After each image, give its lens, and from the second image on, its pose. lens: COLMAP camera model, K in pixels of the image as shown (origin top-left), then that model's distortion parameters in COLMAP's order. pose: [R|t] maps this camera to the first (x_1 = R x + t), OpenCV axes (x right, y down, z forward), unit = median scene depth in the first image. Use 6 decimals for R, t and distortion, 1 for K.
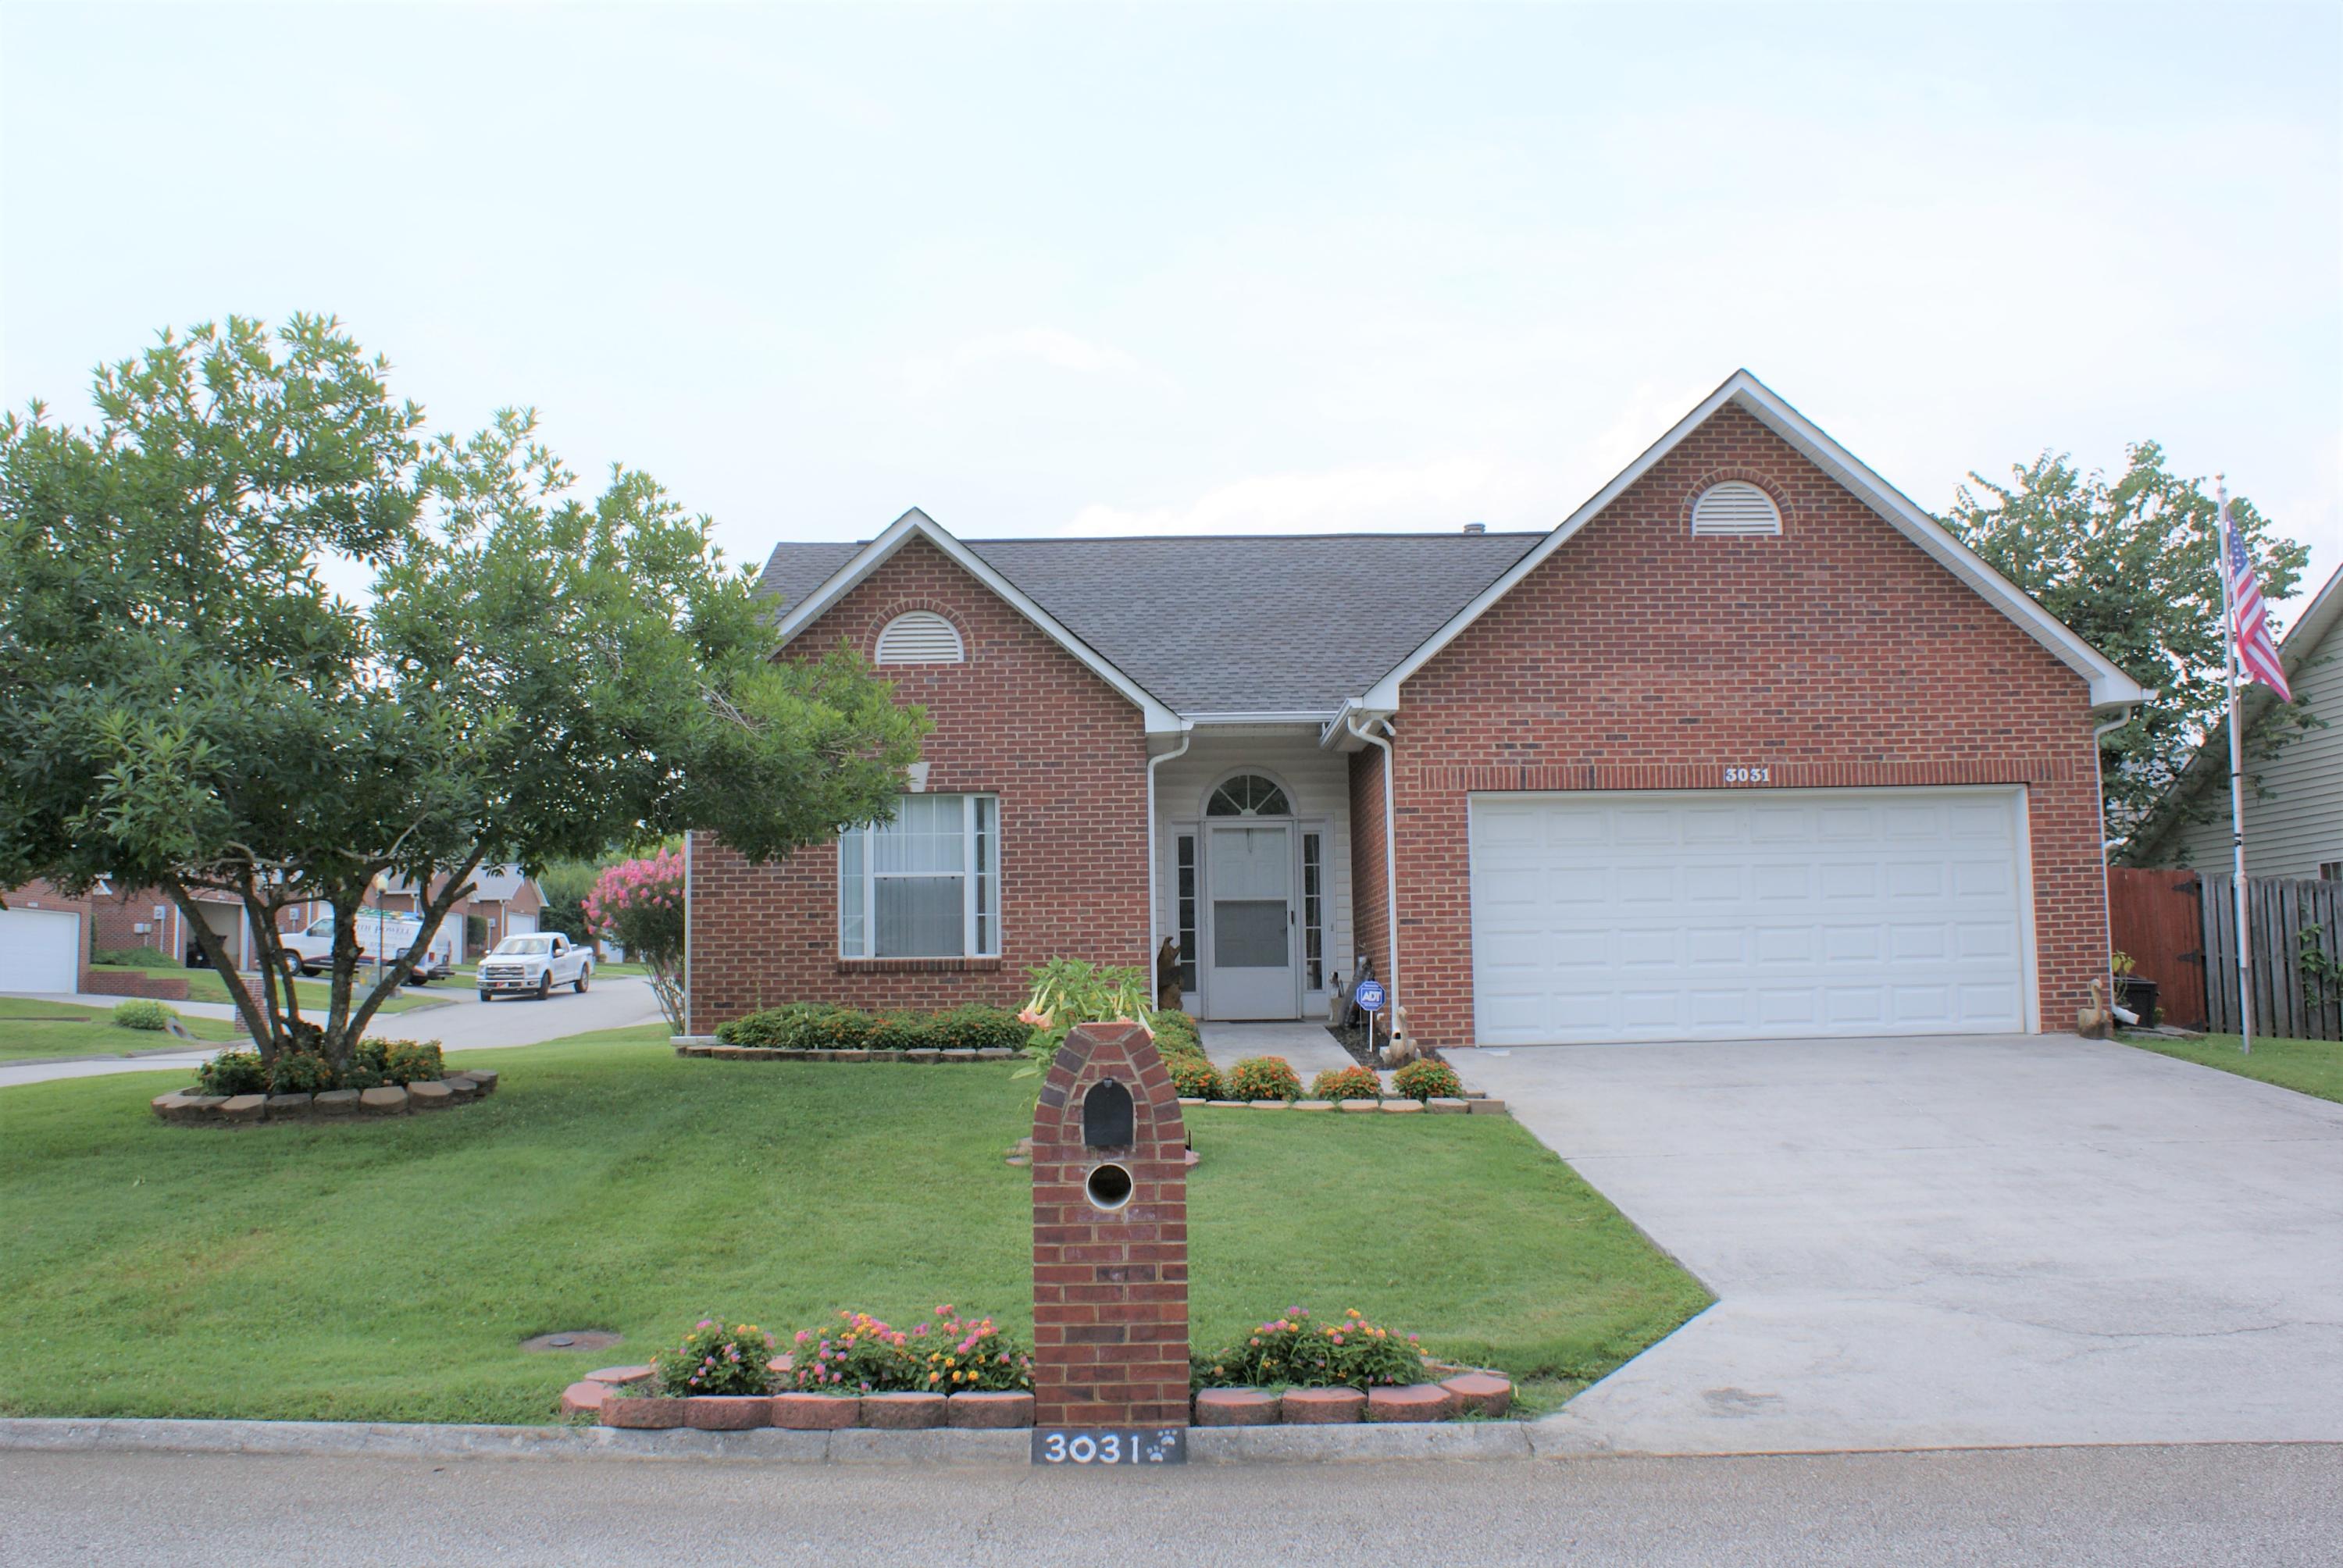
lens RADIAL K [[2104.3, 0, 1171.8], [0, 2104.3, 767.4], [0, 0, 1]] dist [-0.133682, 0.091939]
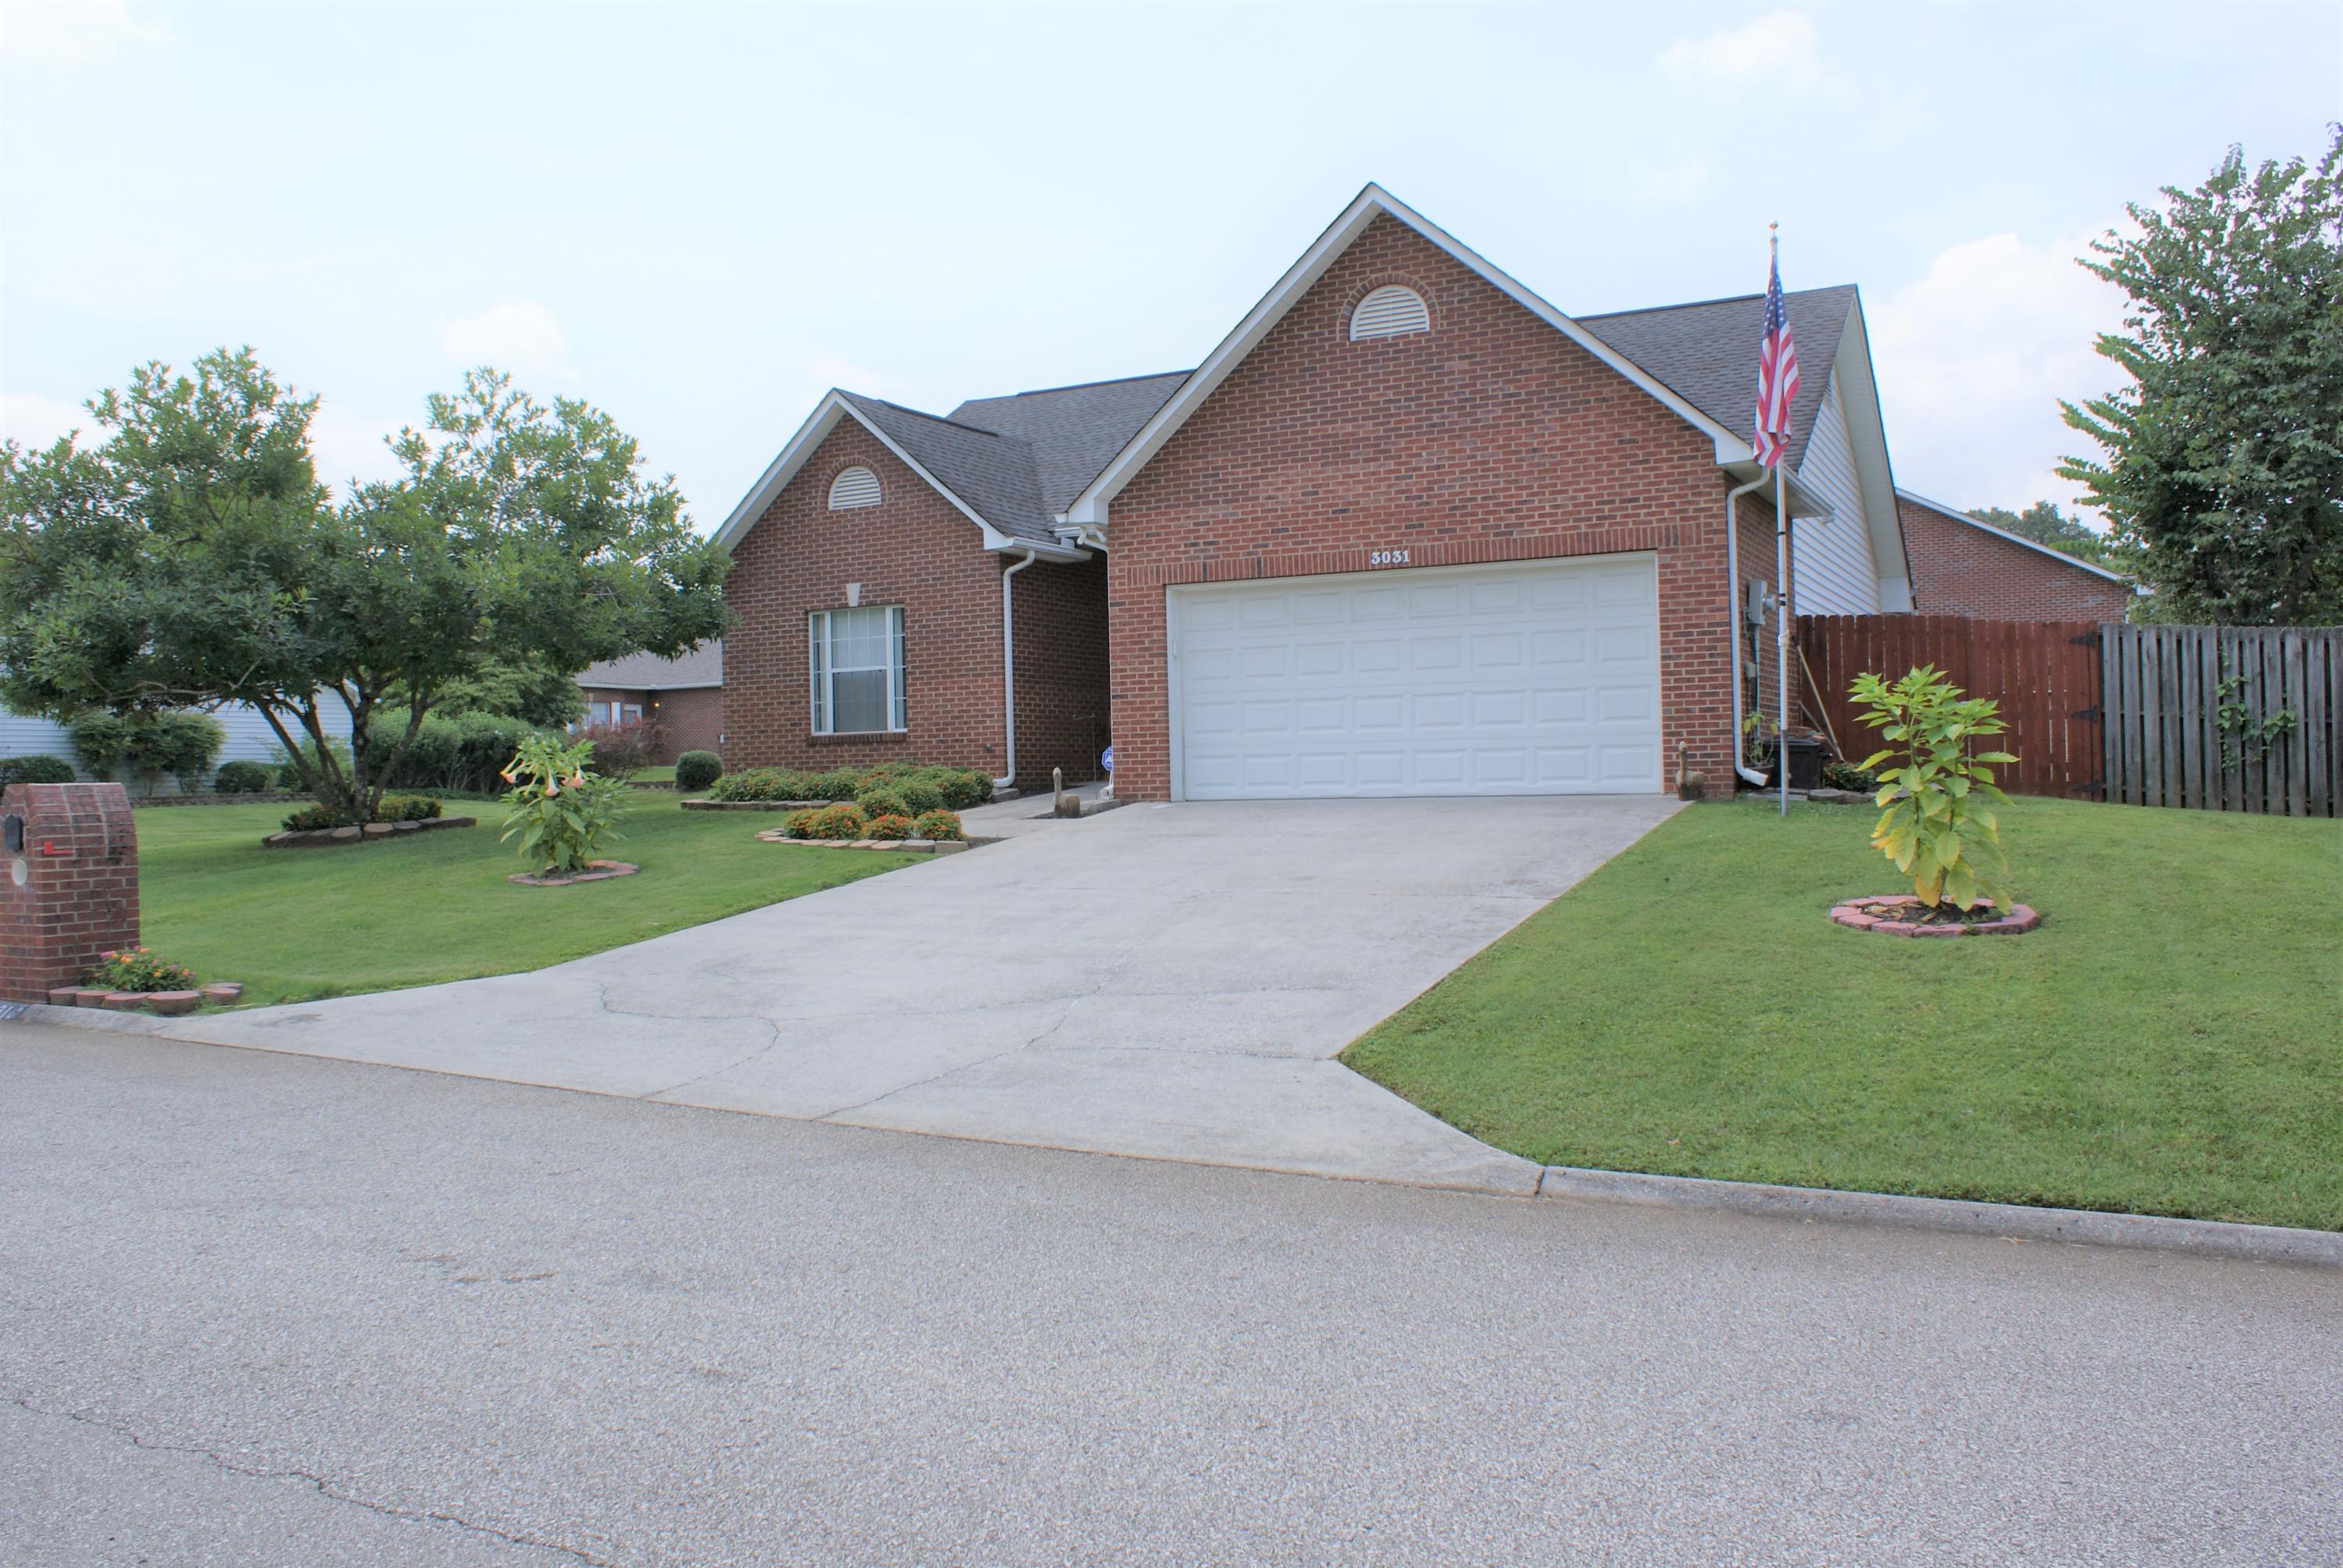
lens RADIAL K [[1902.1, 0, 1162.4], [0, 1902.1, 773.5], [0, 0, 1]] dist [-0.104467, 0.048448]
pose [[0.875901, -0.005759, -0.482456, 0.646785], [0.061821, 0.993027, 0.100382, 0.009045], [0.478514, -0.117750, 0.870149, 0.057596]]
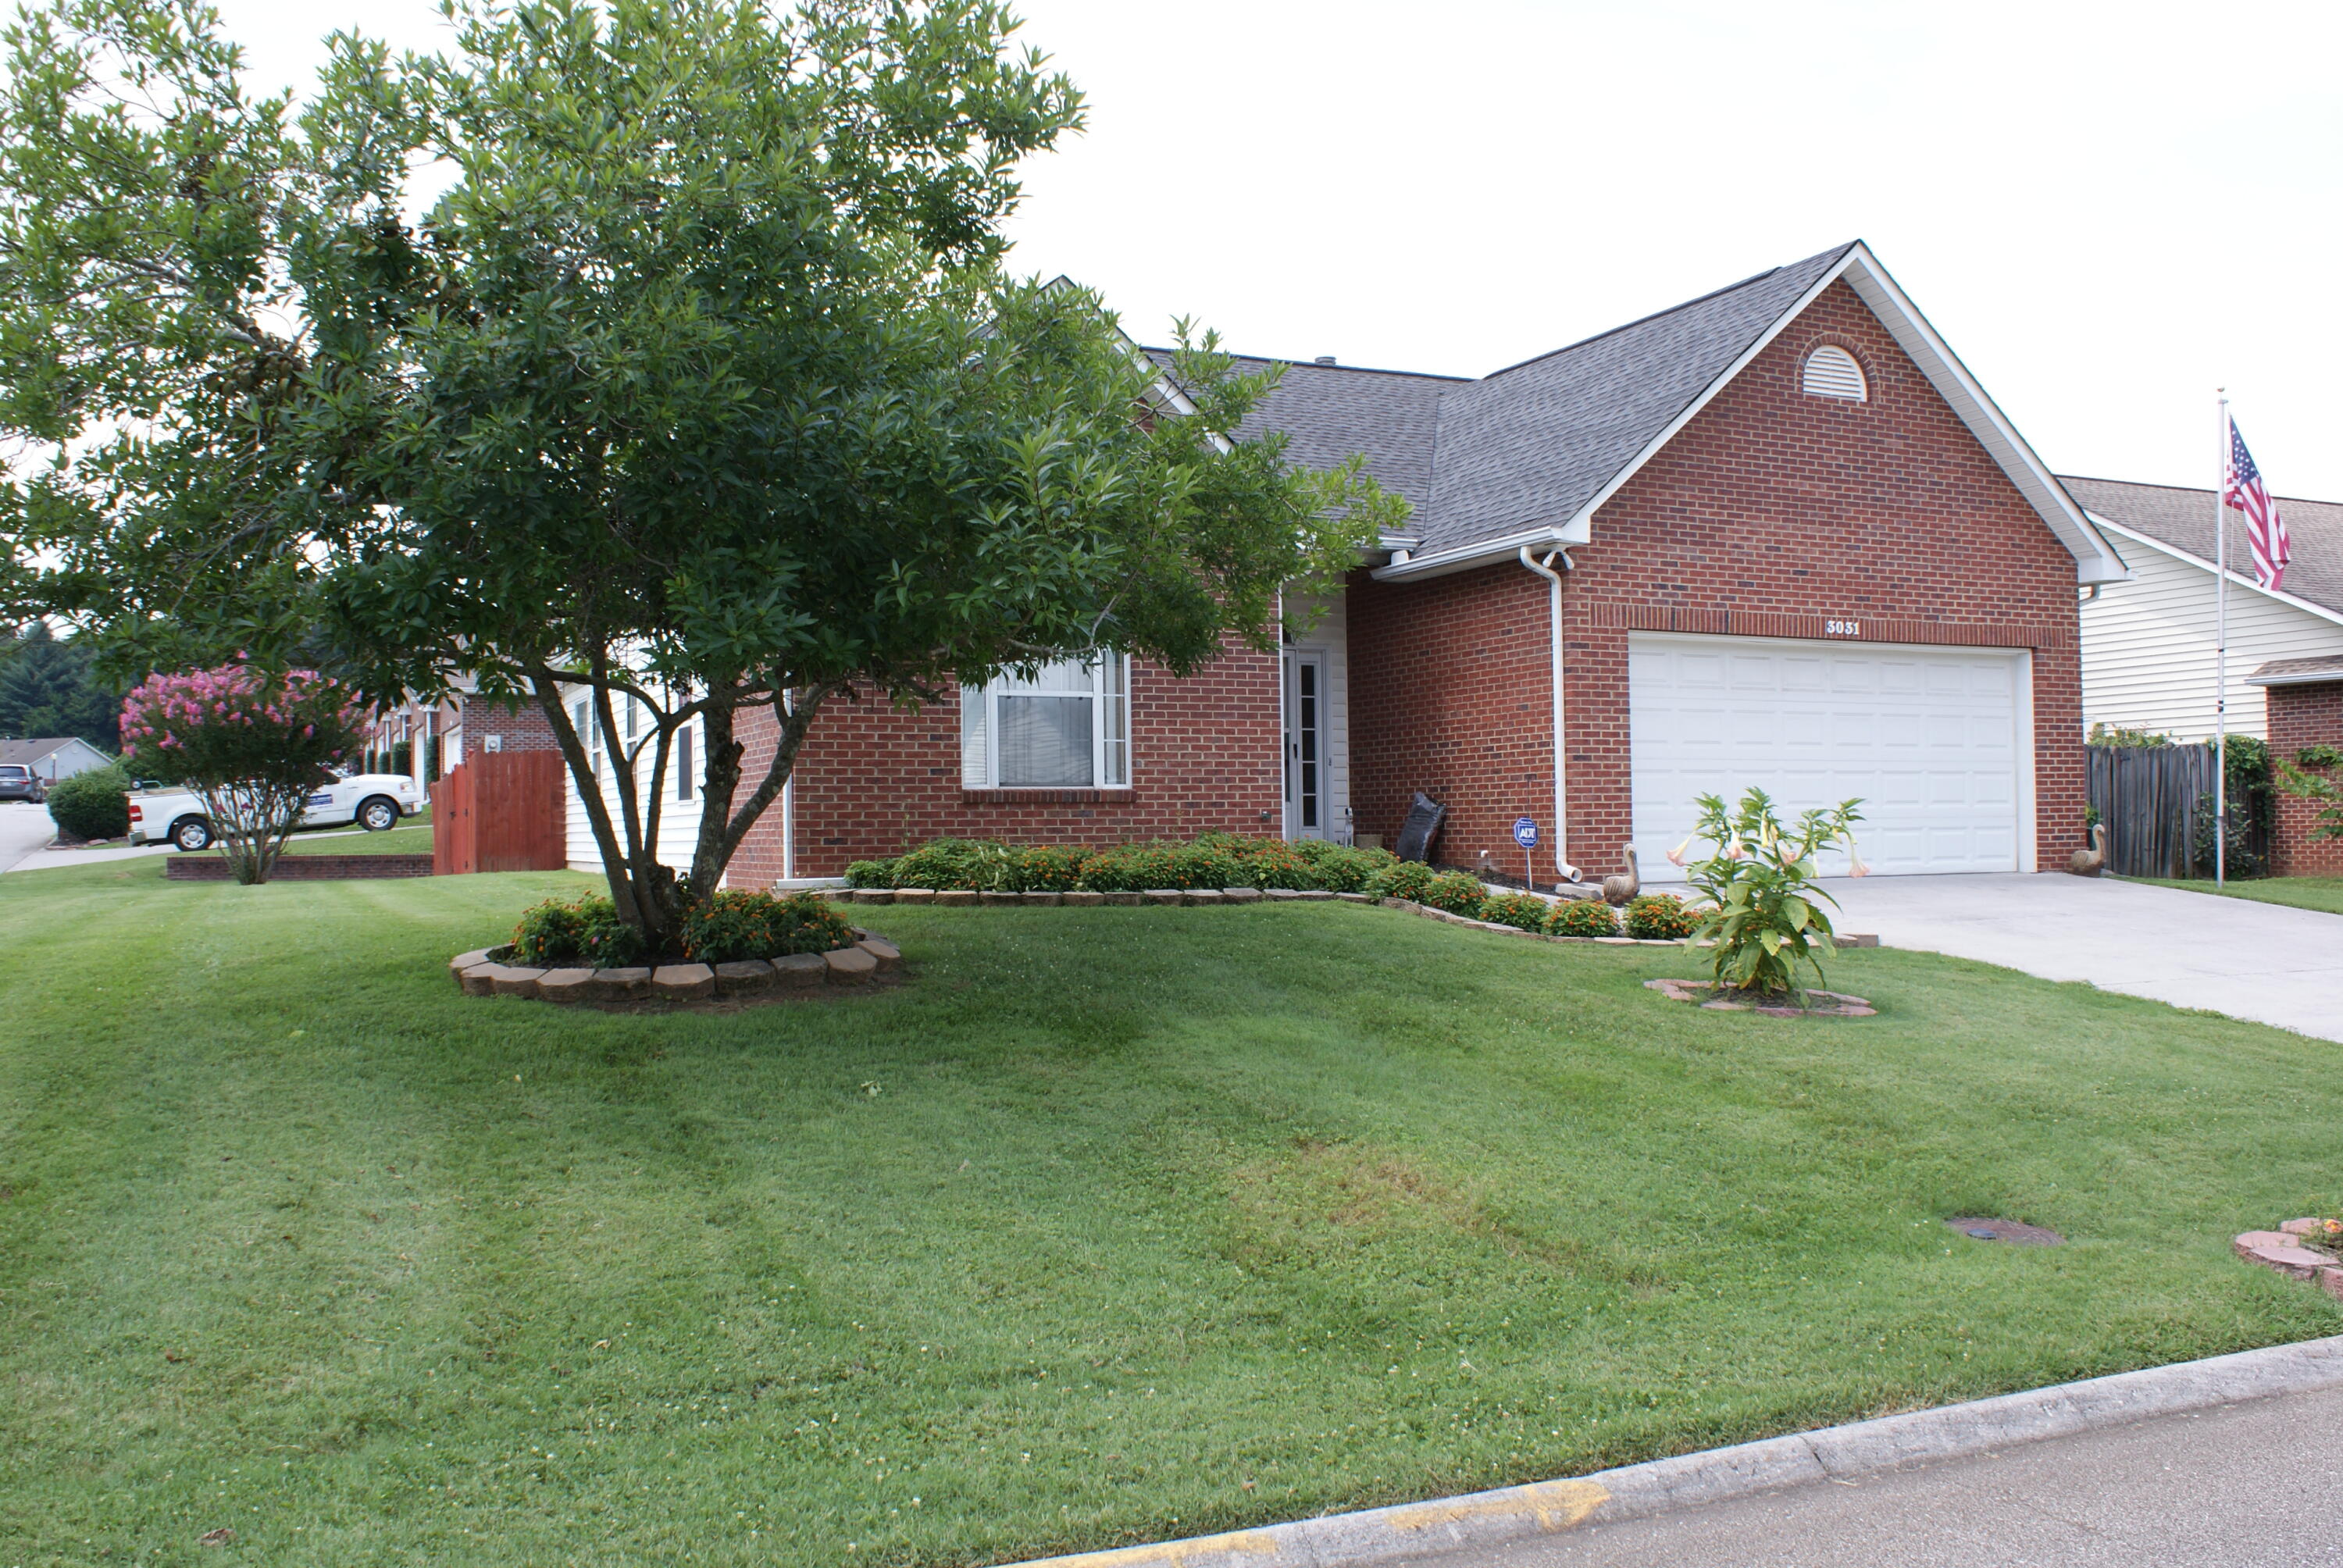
lens RADIAL K [[2104.3, 0, 1191.0], [0, 2104.3, 789.5], [0, 0, 1]] dist [-0.133682, 0.091939]
pose [[0.907226, 0.013892, 0.420415, -0.460144], [-0.049993, 0.995932, 0.074972, 0.022811], [-0.417663, -0.089034, 0.904229, 0.177192]]
